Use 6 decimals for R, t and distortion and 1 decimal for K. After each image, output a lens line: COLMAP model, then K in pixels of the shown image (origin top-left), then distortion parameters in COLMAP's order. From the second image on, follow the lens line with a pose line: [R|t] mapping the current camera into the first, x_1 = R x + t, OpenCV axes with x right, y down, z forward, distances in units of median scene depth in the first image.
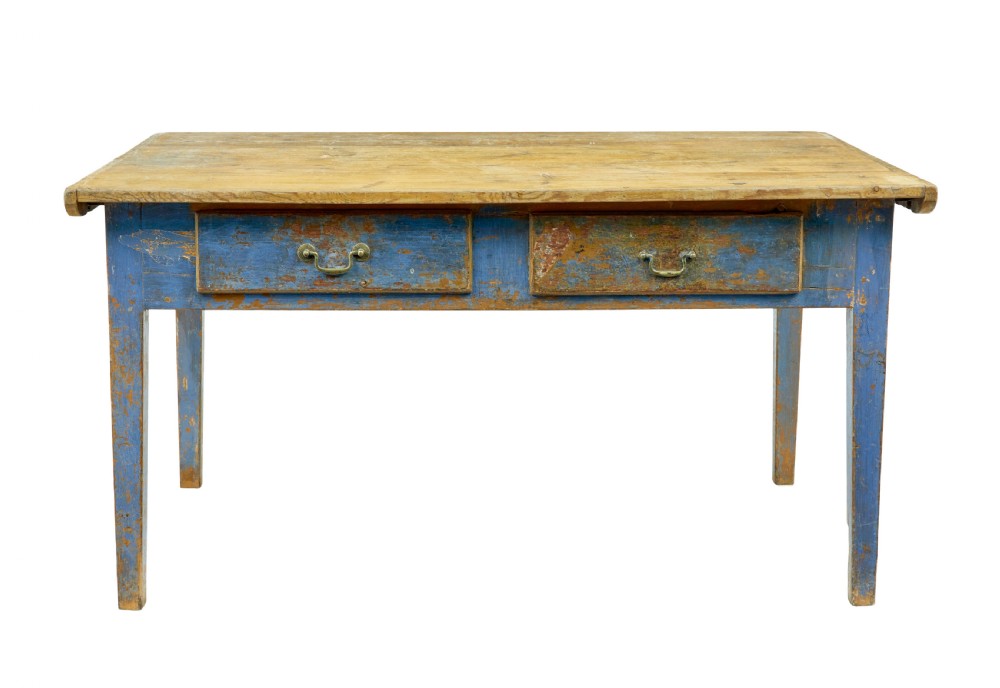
lens RADIAL K [[2008.4, 0, 422.0], [0, 2008.4, 347.0], [0, 0, 1]] dist [-0.005086, 0.015411]
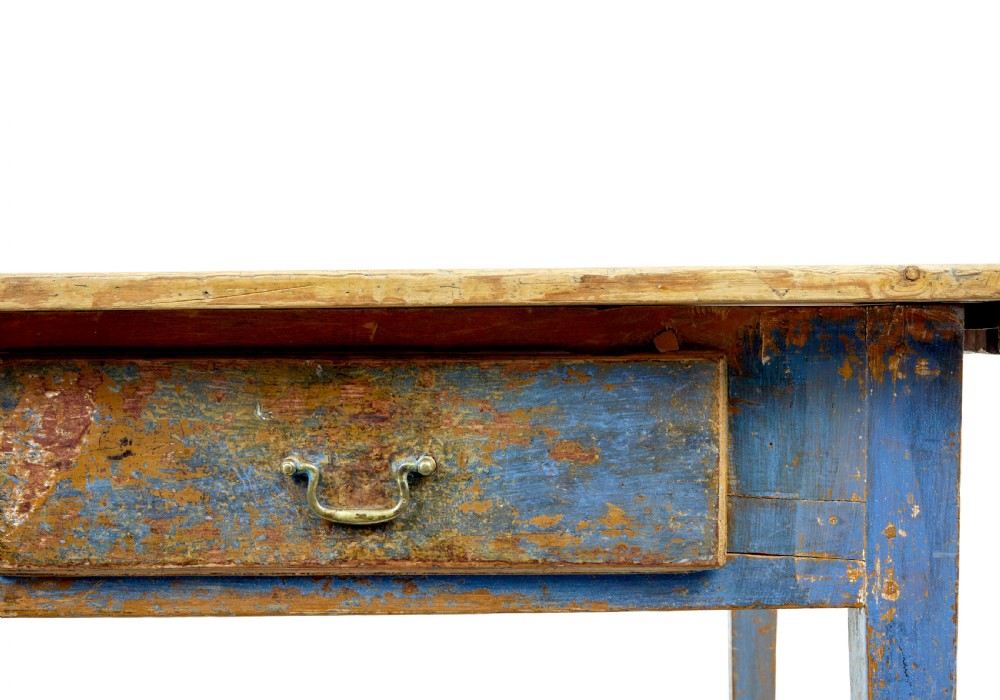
lens RADIAL K [[1492.4, 0, 706.2], [0, 1492.4, 348.9], [0, 0, 1]] dist [-0.079773, -0.001338]
pose [[0.997959, 0.002360, 0.063815, 0.168069], [0.009415, 0.982958, -0.183589, -0.016337], [-0.063161, 0.183816, 0.980929, 0.724314]]
